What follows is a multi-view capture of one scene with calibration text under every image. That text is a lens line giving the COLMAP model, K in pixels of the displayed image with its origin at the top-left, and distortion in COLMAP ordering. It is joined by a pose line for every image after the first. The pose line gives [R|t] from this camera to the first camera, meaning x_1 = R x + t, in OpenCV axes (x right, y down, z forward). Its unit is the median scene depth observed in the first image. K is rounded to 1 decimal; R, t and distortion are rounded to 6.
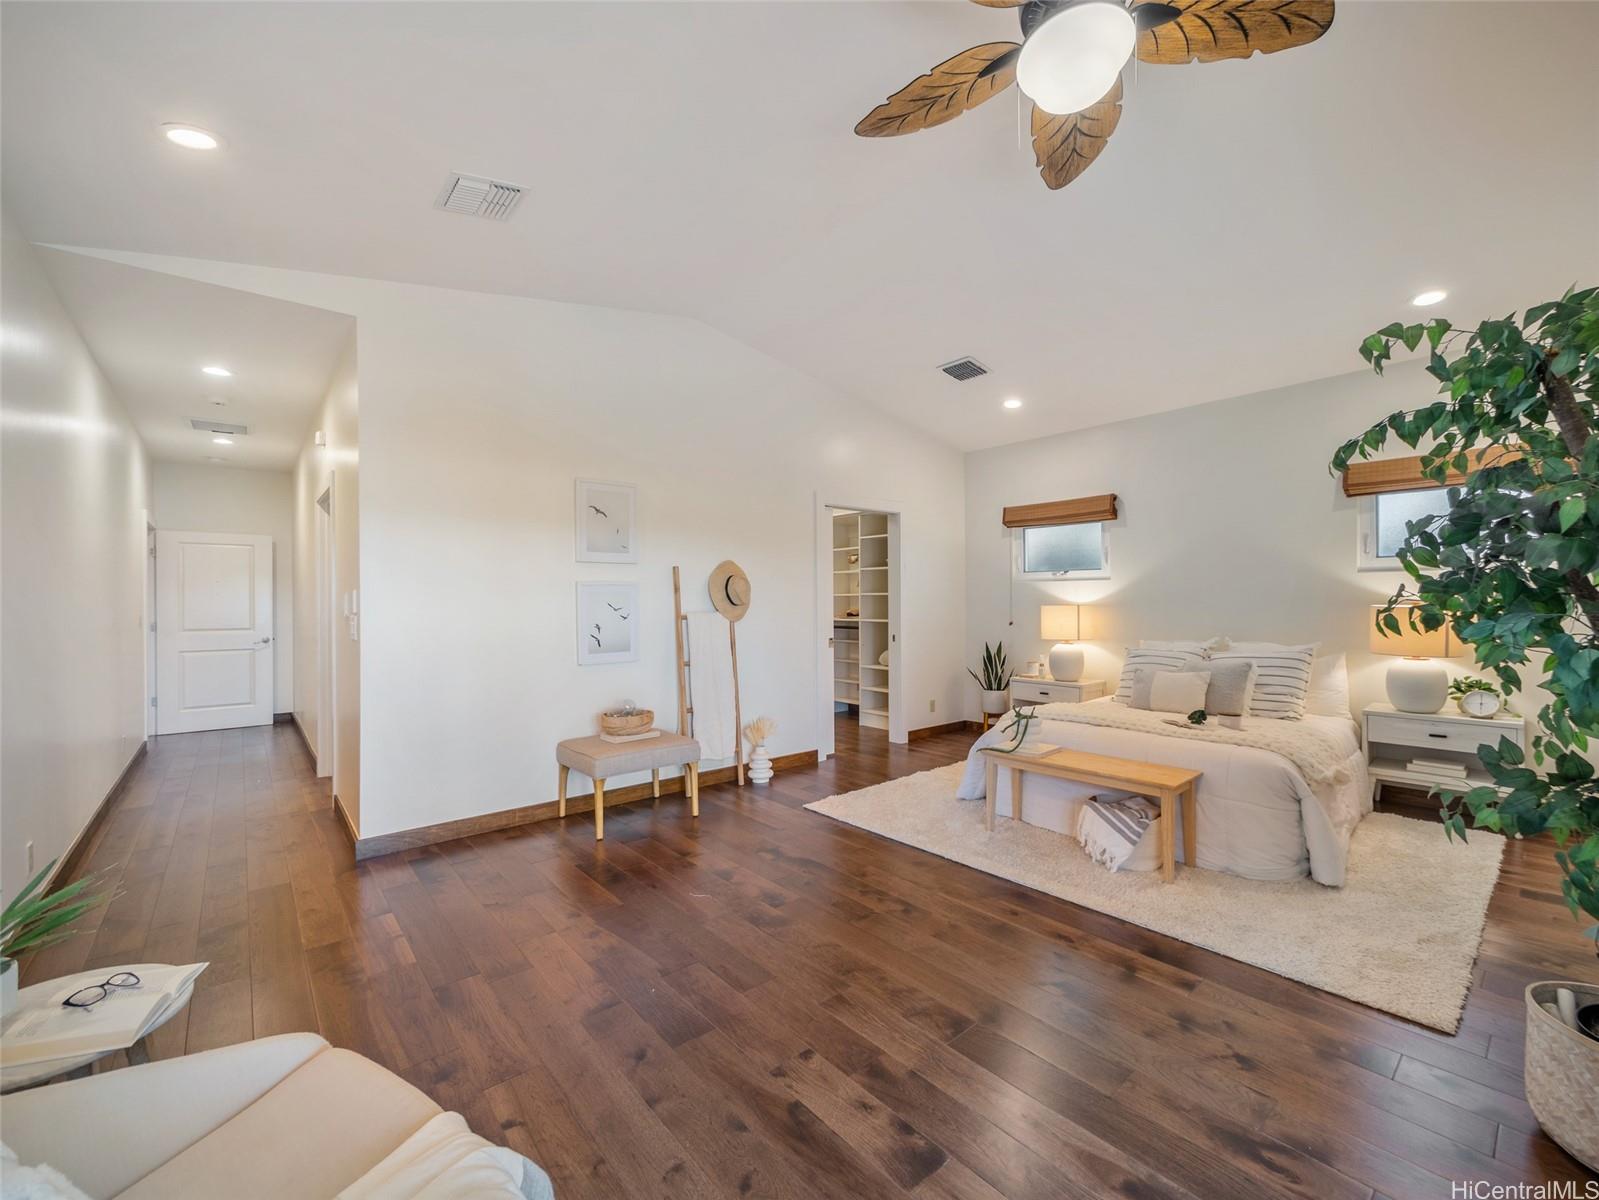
lens RADIAL K [[669.2, 0, 800.3], [0, 669.2, 603.4], [0, 0, 1]] dist [-0.008860, 0.000182]
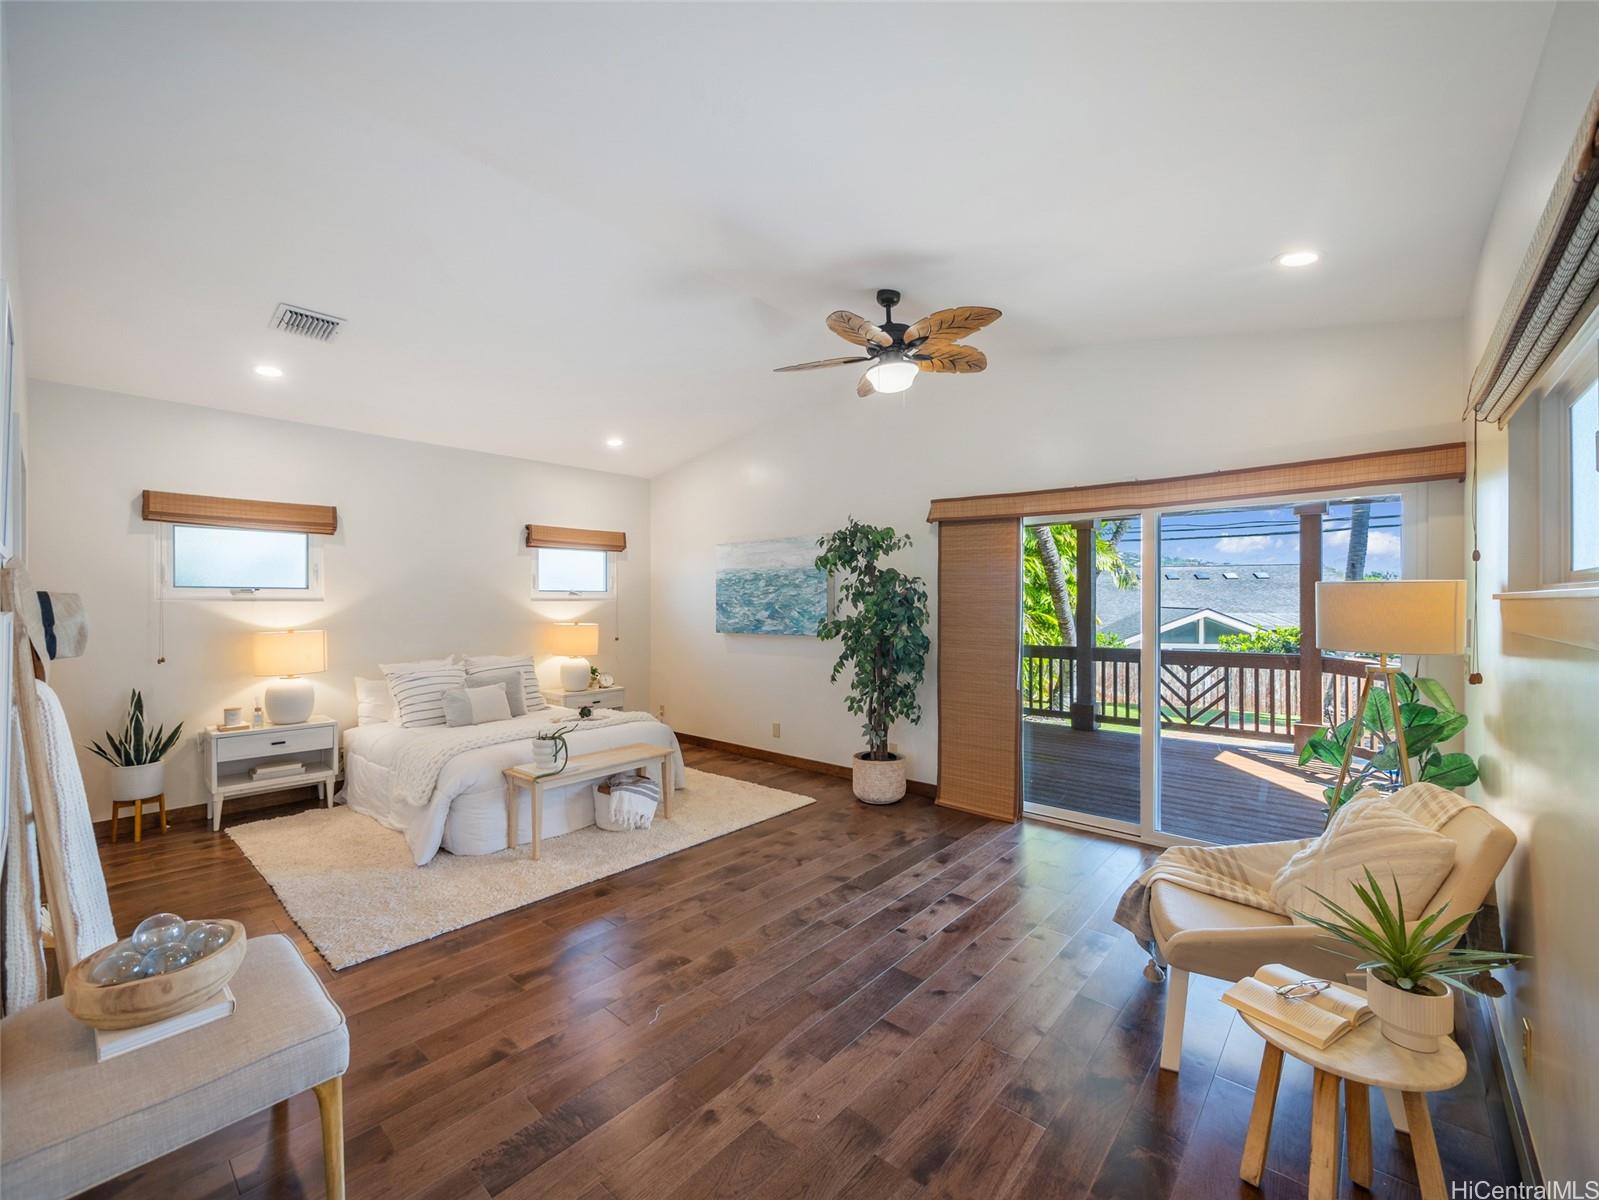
lens RADIAL K [[669.2, 0, 801.6], [0, 669.2, 595.6], [0, 0, 1]] dist [-0.008860, 0.000182]
pose [[-0.149890, 0.015156, 0.988587, -1.211488], [0.006652, 0.999875, -0.014320, -0.060546], [-0.988680, 0.004430, -0.149972, 1.183462]]
